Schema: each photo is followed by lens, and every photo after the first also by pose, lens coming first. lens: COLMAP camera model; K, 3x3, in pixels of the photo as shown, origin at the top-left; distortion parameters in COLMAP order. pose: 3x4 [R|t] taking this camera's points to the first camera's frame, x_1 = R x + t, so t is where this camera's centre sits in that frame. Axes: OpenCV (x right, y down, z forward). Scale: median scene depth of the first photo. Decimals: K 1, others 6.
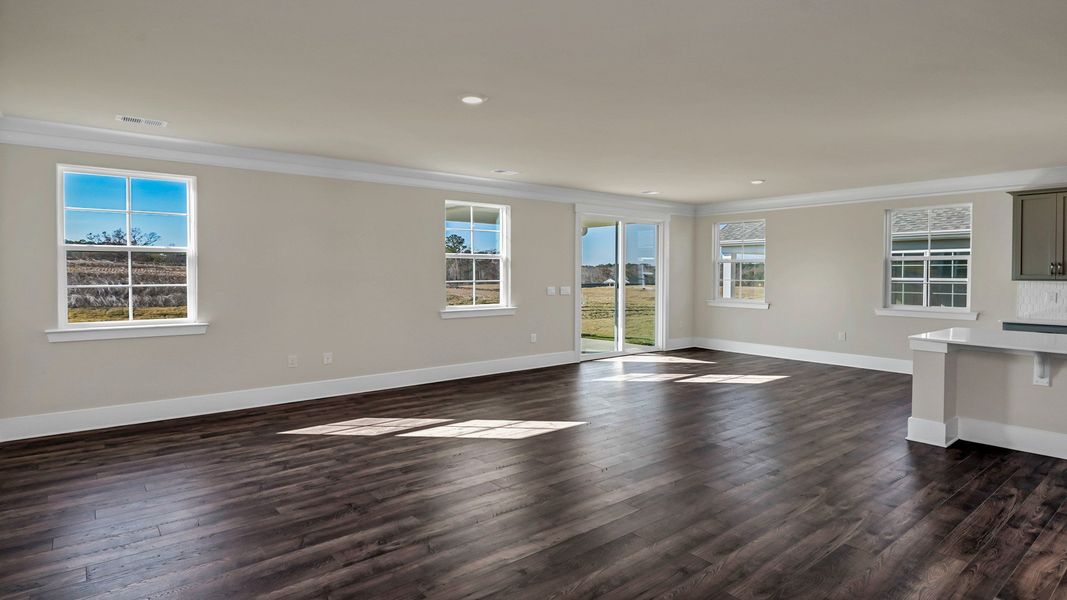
lens RADIAL K [[562.3, 0, 526.4], [0, 562.3, 290.8], [0, 0, 1]] dist [0.009937, -0.008439]
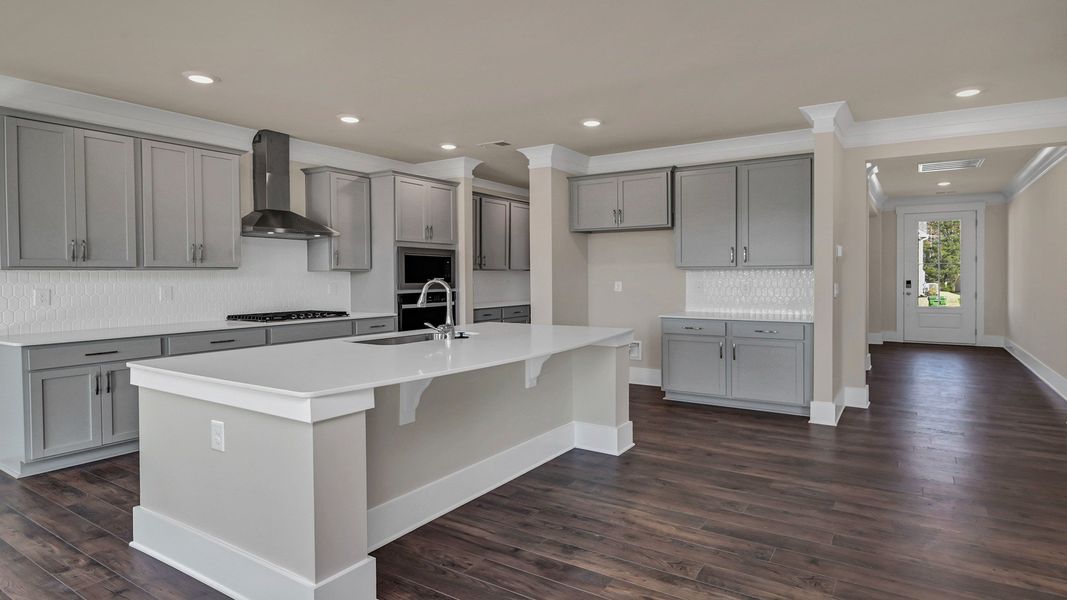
lens RADIAL K [[562.3, 0, 570.0], [0, 562.3, 276.5], [0, 0, 1]] dist [0.009937, -0.008439]
pose [[-0.353005, -0.003631, 0.935614, 0.138126], [0.034925, 0.999244, 0.017055, -0.001239], [-0.934969, 0.038697, -0.352612, 0.564594]]
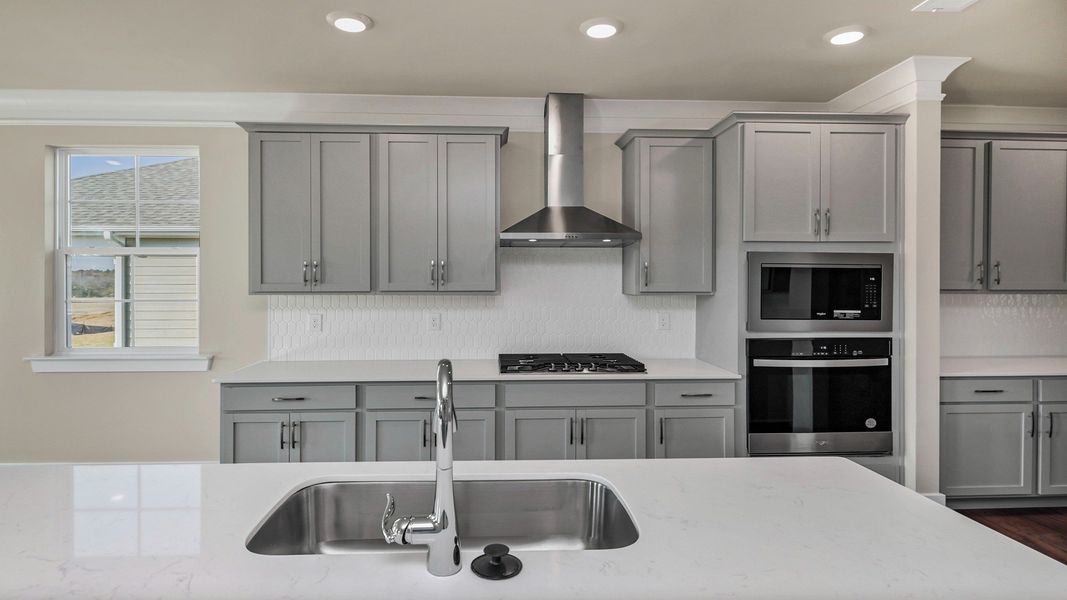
lens RADIAL K [[562.3, 0, 517.7], [0, 562.3, 283.2], [0, 0, 1]] dist [0.009937, -0.008439]
pose [[0.589125, -0.005406, 0.808024, 0.486092], [0.027499, 0.999533, -0.013362, -0.012540], [-0.807574, 0.030092, 0.588999, 0.406746]]
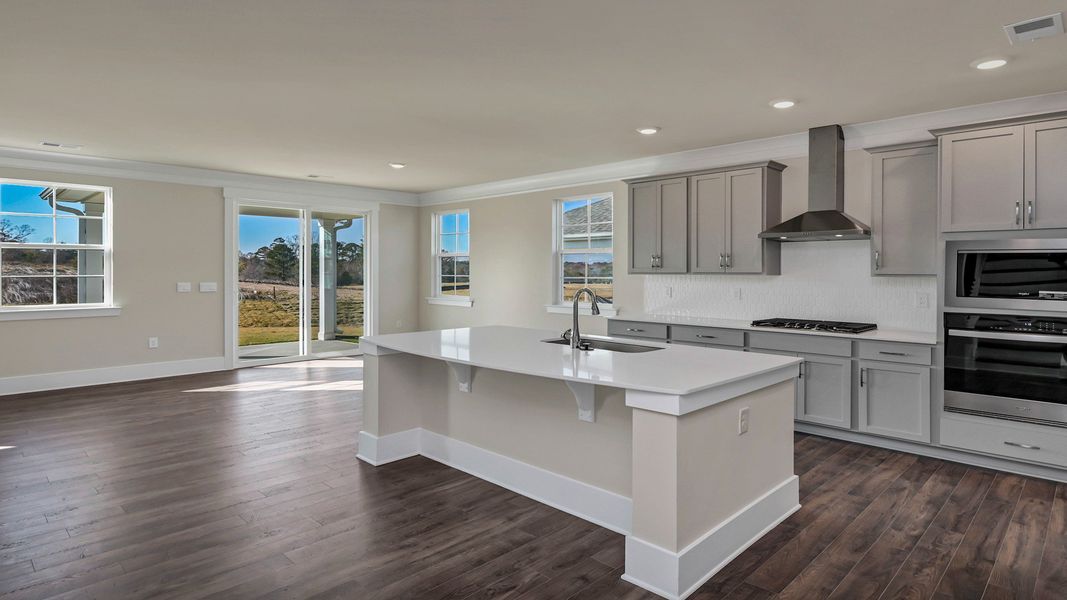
lens RADIAL K [[576.4, 0, 546.8], [0, 576.4, 275.6], [0, 0, 1]] dist [0.012801, -0.003881]
pose [[0.991671, -0.000348, 0.128798, 0.499324], [0.003525, 0.999695, -0.024437, 0.005751], [-0.128750, 0.024687, 0.991370, 0.048895]]
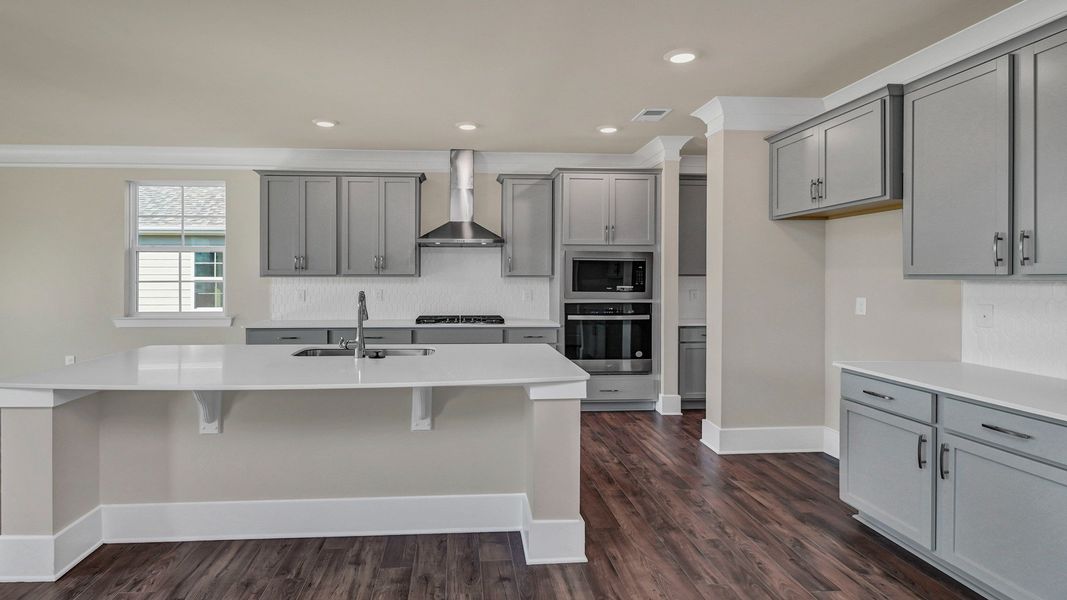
lens RADIAL K [[576.4, 0, 501.6], [0, 576.4, 272.4], [0, 0, 1]] dist [0.012801, -0.003881]
pose [[0.571165, 0.001267, 0.820834, 0.299407], [0.027364, 0.999414, -0.020584, 0.002103], [-0.820379, 0.034218, 0.570795, 0.177716]]
